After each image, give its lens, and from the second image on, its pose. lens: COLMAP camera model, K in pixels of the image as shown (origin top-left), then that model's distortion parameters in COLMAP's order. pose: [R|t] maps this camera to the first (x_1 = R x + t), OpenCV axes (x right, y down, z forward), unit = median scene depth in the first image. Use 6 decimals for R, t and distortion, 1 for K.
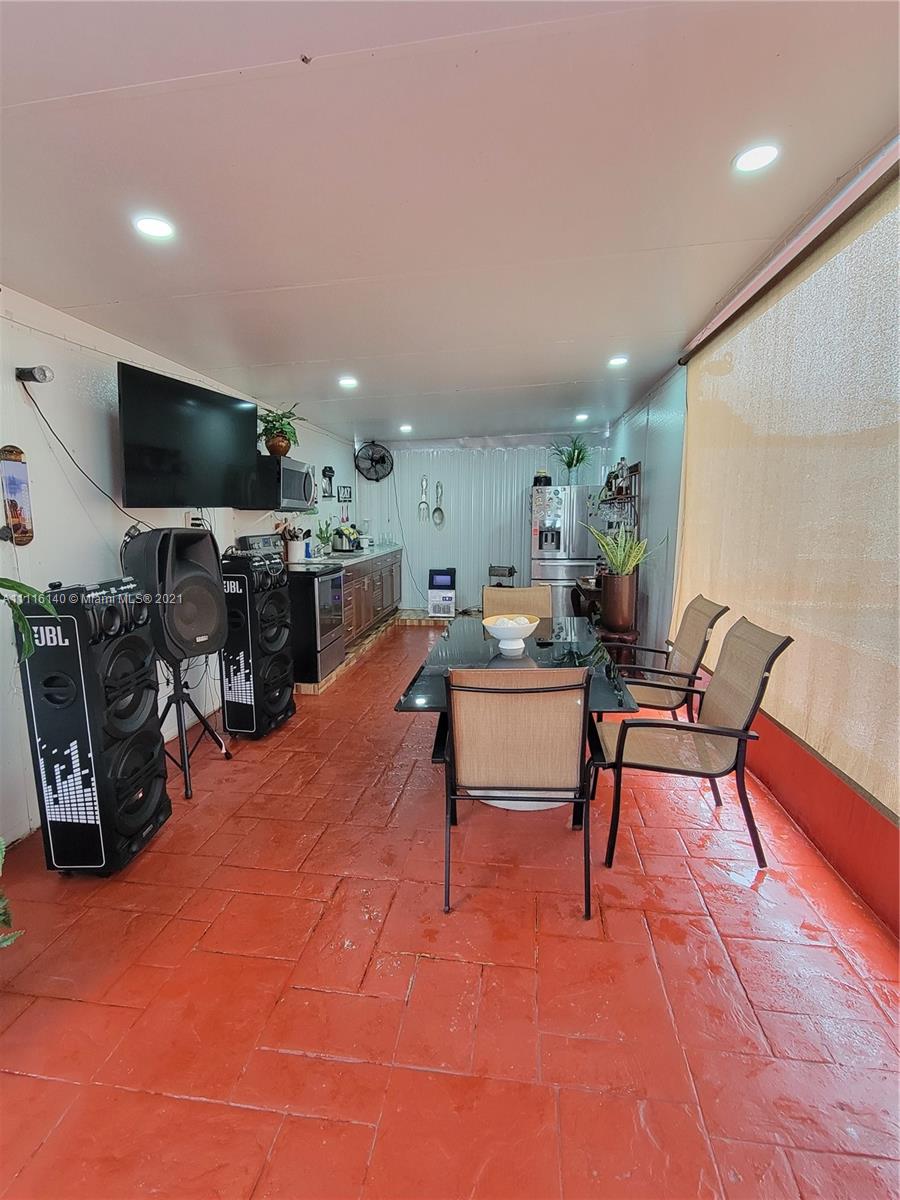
lens RADIAL K [[580.4, 0, 450.0], [0, 580.4, 600.0], [0, 0, 1]] dist [-0.000700, -0.005502]
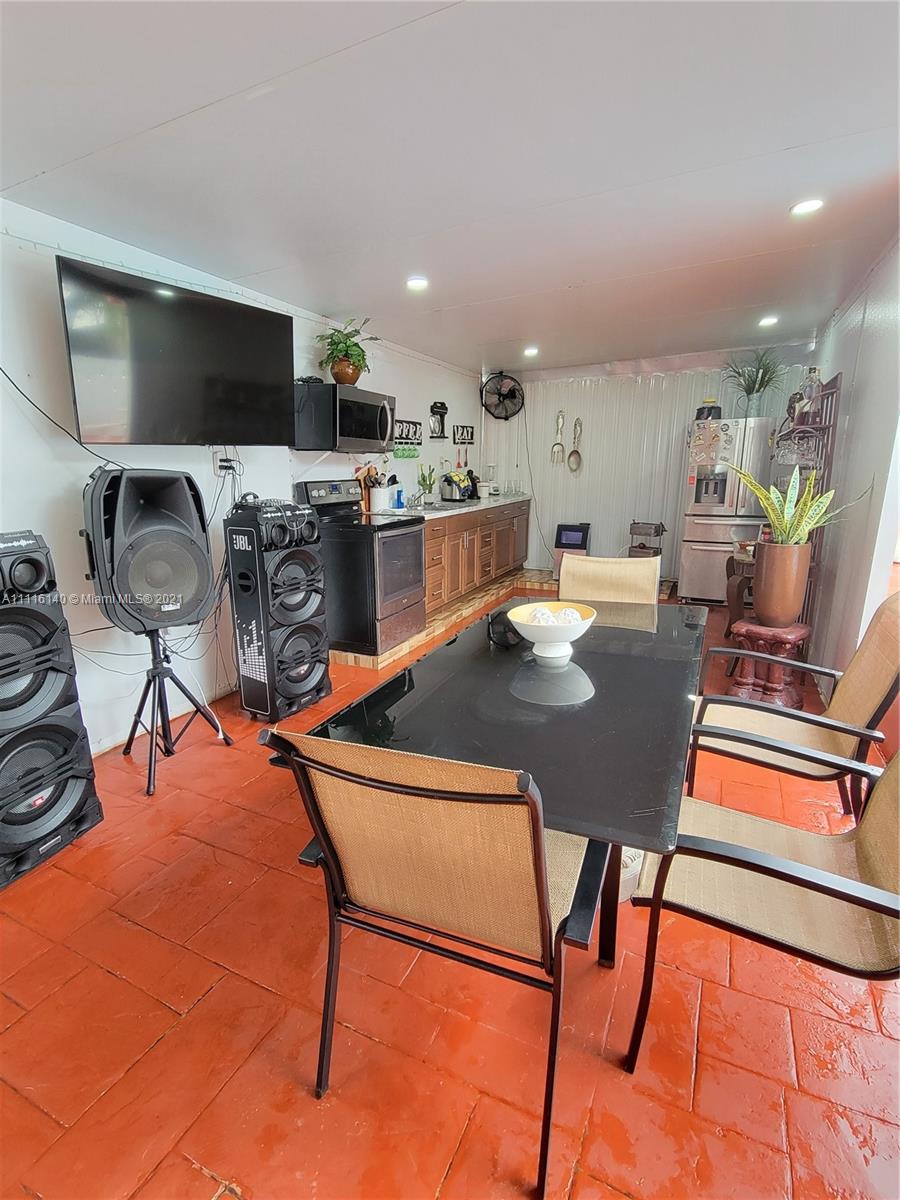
lens RADIAL K [[580.4, 0, 450.0], [0, 580.4, 600.0], [0, 0, 1]] dist [-0.000700, -0.005502]
pose [[0.951067, 0.068577, -0.301277, 0.092292], [-0.042558, 0.994840, 0.092102, -0.016715], [0.306039, -0.074774, 0.949078, 0.165493]]
